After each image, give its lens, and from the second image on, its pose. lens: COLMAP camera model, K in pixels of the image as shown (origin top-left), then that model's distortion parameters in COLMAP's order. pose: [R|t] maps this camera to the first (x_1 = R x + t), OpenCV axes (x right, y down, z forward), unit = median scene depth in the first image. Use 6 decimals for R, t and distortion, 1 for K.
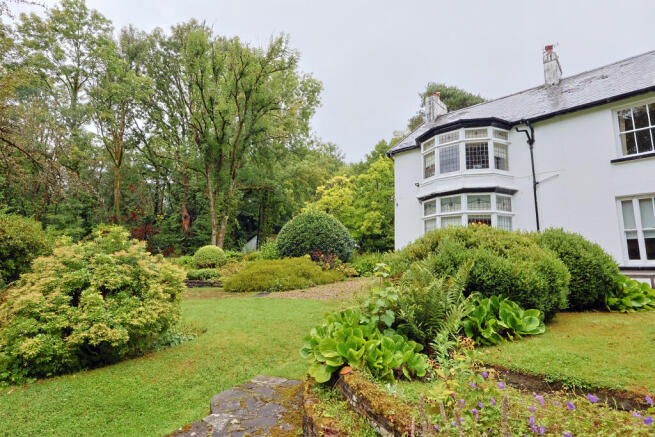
lens RADIAL K [[335.6, 0, 327.9], [0, 335.6, 219.8], [0, 0, 1]] dist [-0.002876, 0.000048]
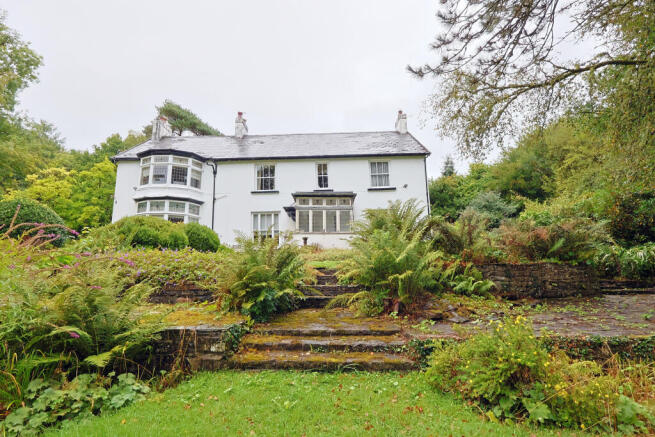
lens RADIAL K [[335.6, 0, 327.9], [0, 335.6, 219.8], [0, 0, 1]] dist [-0.002876, 0.000048]
pose [[0.738585, 0.086237, 0.668622, -0.036308], [-0.072635, 0.996191, -0.048250, 0.022334], [-0.670236, -0.012929, 0.742036, -0.440756]]
